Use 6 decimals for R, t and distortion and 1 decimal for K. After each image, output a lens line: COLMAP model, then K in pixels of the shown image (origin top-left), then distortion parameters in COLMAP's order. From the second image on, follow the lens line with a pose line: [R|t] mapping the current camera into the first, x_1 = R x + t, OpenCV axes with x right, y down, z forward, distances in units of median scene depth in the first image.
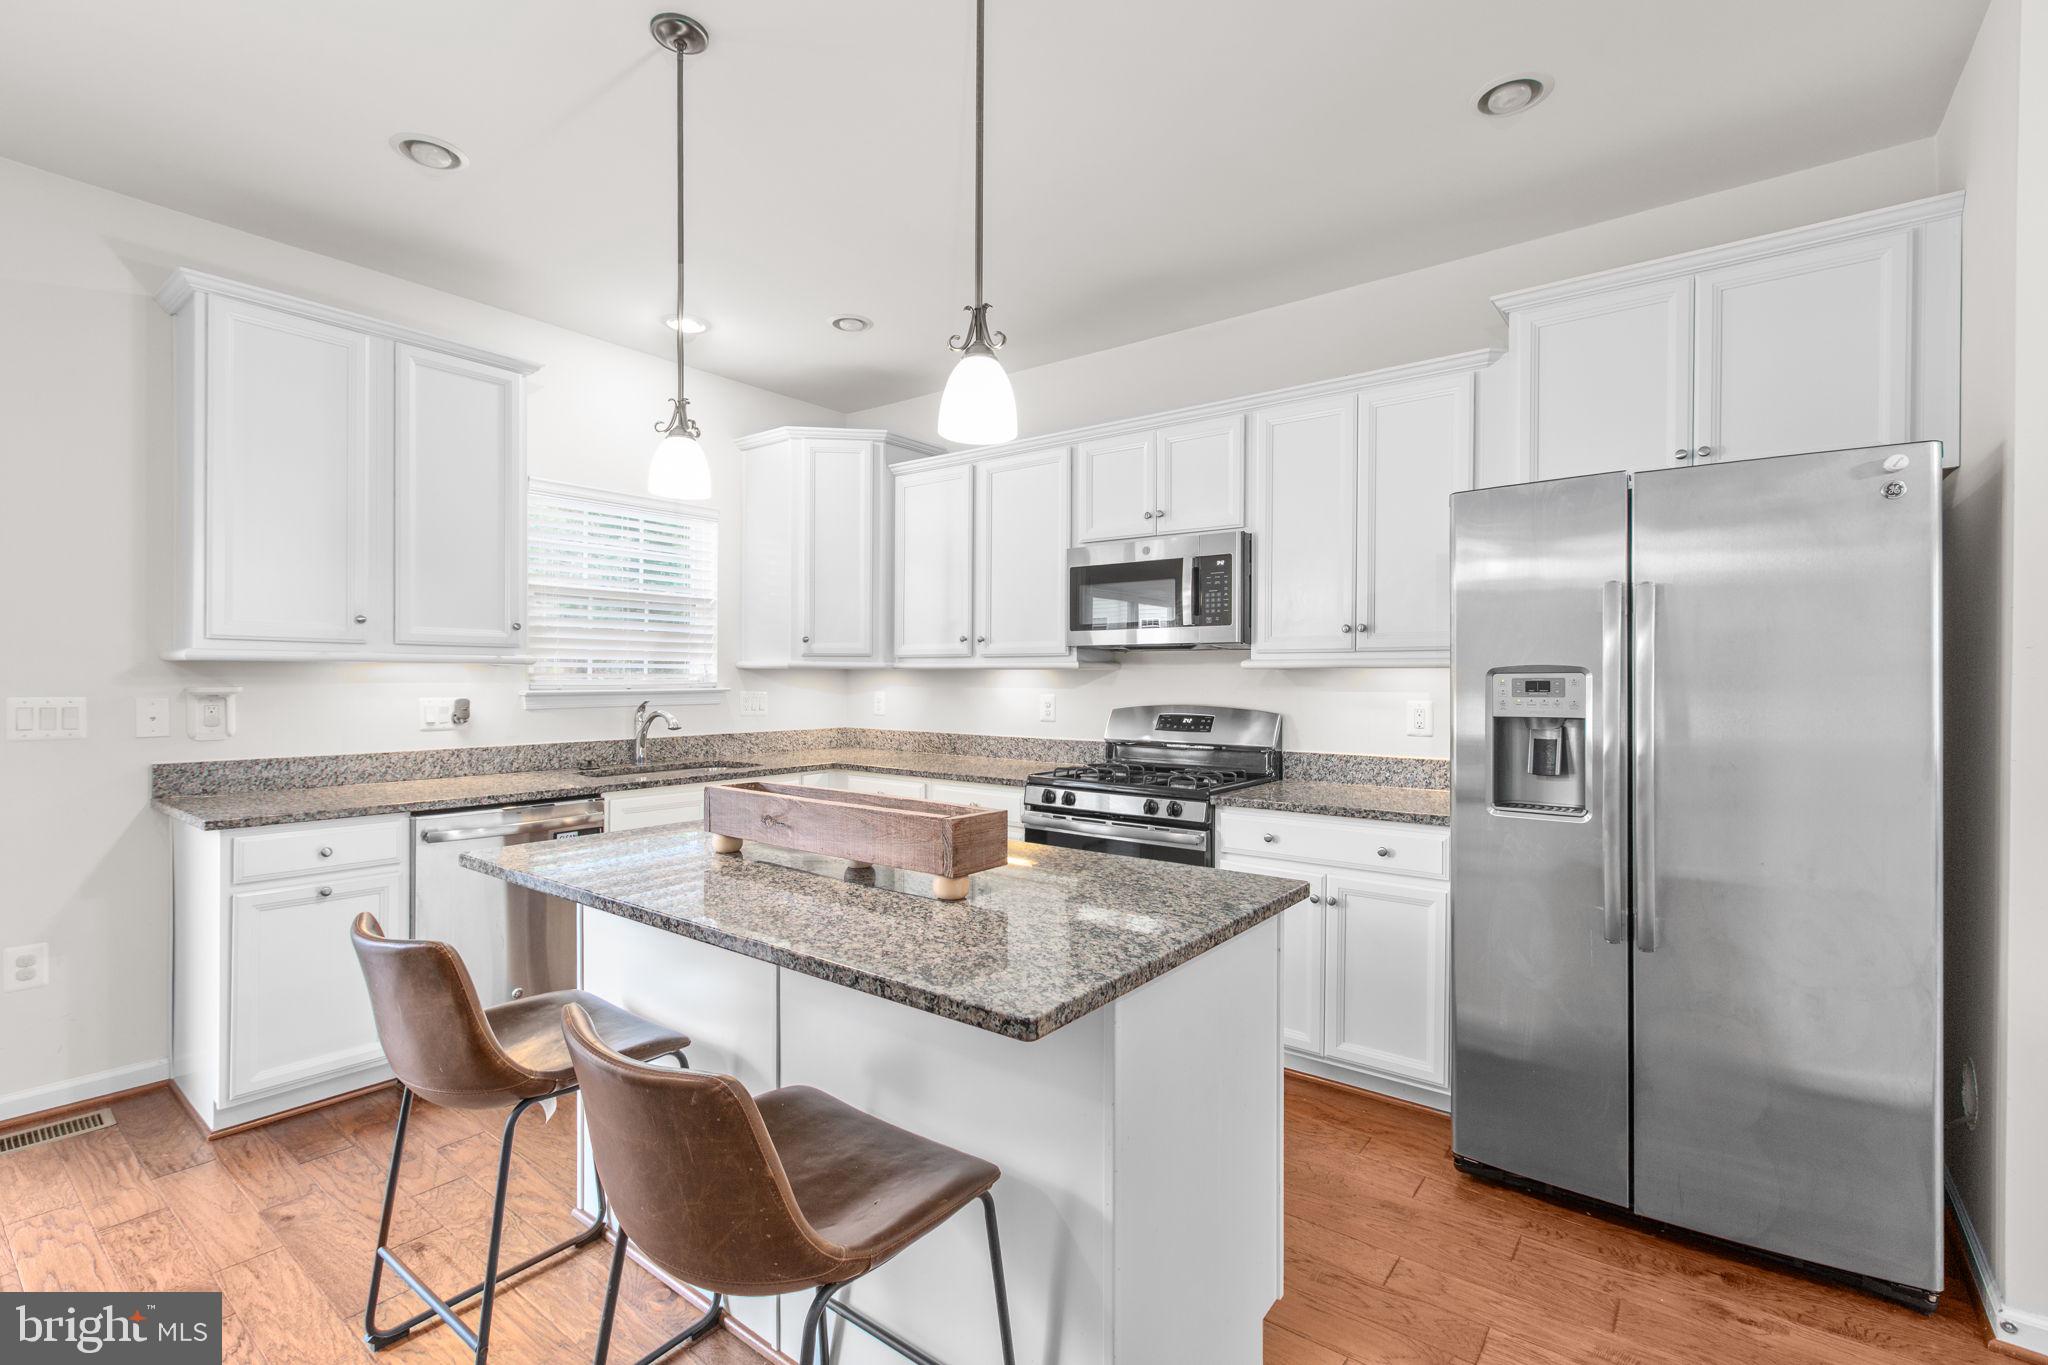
lens RADIAL K [[918.2, 0, 1029.0], [0, 918.2, 672.5], [0, 0, 1]] dist [0.000617, -0.000078]
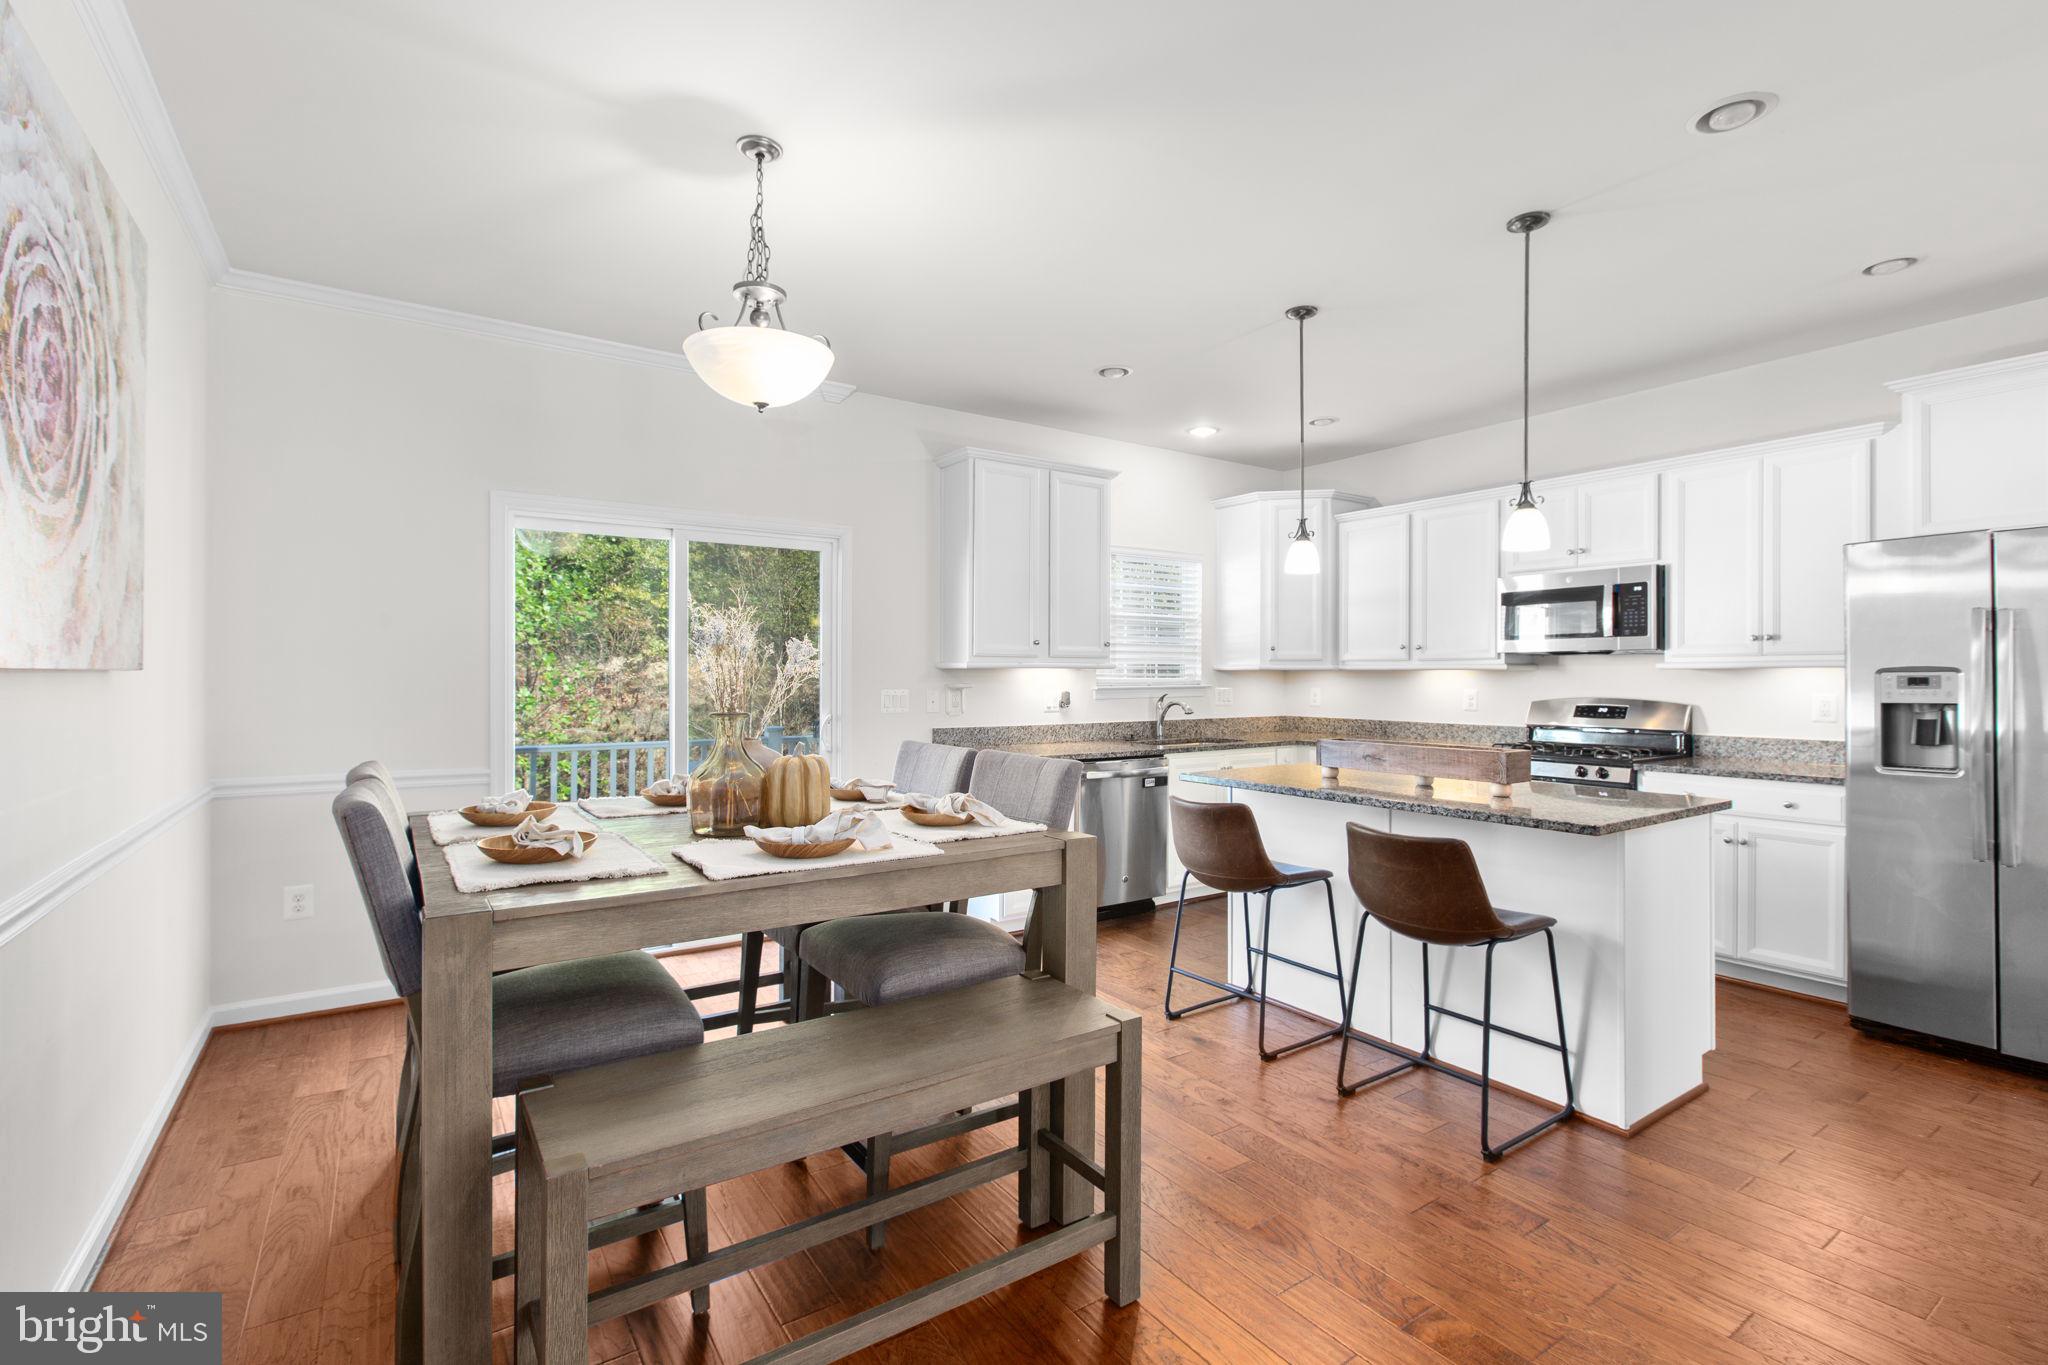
lens RADIAL K [[931.2, 0, 1031.9], [0, 931.2, 669.7], [0, 0, 1]] dist [0.002710, 0.000102]
pose [[0.949297, -0.005927, -0.314325, -0.218957], [0.005163, 0.999981, -0.003261, -0.003930], [0.314339, 0.001472, 0.949310, -0.601282]]
